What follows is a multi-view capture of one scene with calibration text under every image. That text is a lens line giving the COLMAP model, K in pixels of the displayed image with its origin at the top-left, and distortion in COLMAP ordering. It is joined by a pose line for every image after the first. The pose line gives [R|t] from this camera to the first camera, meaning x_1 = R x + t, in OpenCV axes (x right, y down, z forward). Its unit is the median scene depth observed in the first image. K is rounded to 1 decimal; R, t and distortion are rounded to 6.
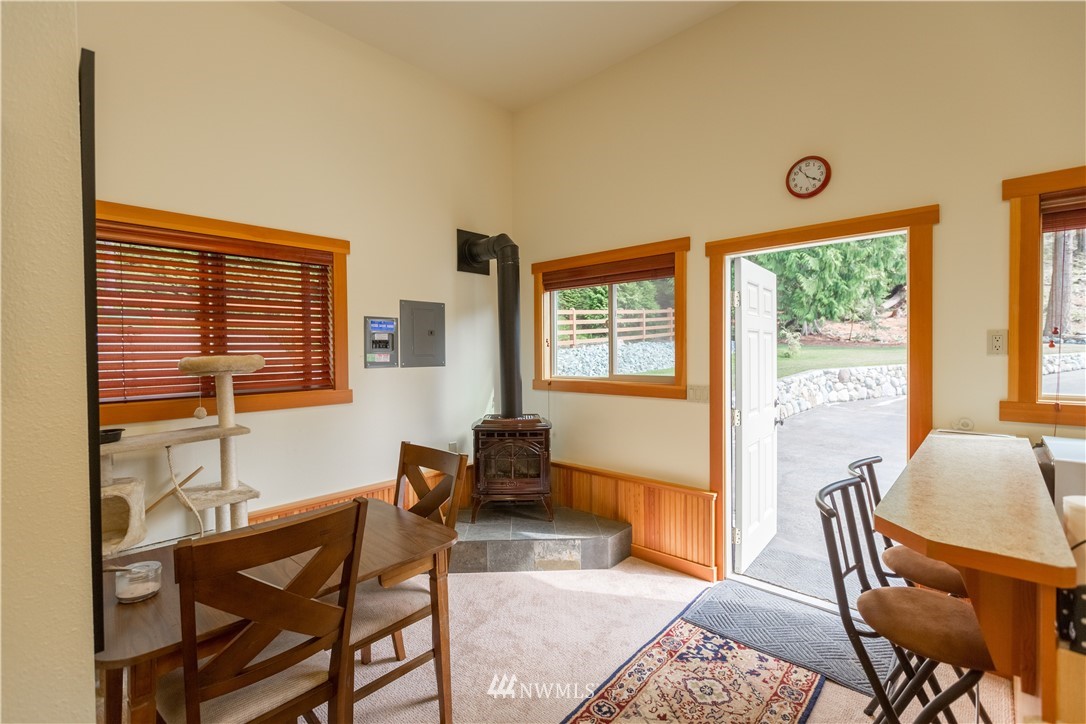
lens RADIAL K [[491.7, 0, 539.1], [0, 491.7, 357.7], [0, 0, 1]] dist [-0.009772, 0.001647]
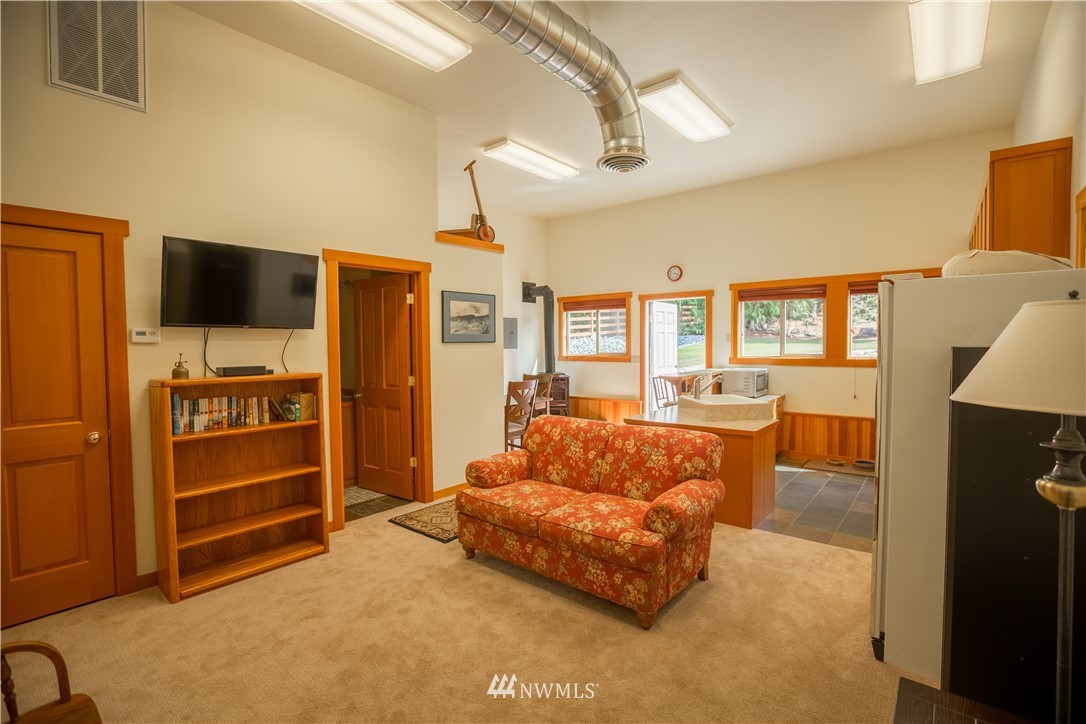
lens RADIAL K [[491.7, 0, 545.3], [0, 491.7, 360.0], [0, 0, 1]] dist [-0.009772, 0.001647]
pose [[0.998109, -0.002027, 0.061433, -0.205633], [0.000990, 0.999856, 0.016920, 0.030845], [-0.061458, -0.016827, 0.997968, -1.091226]]
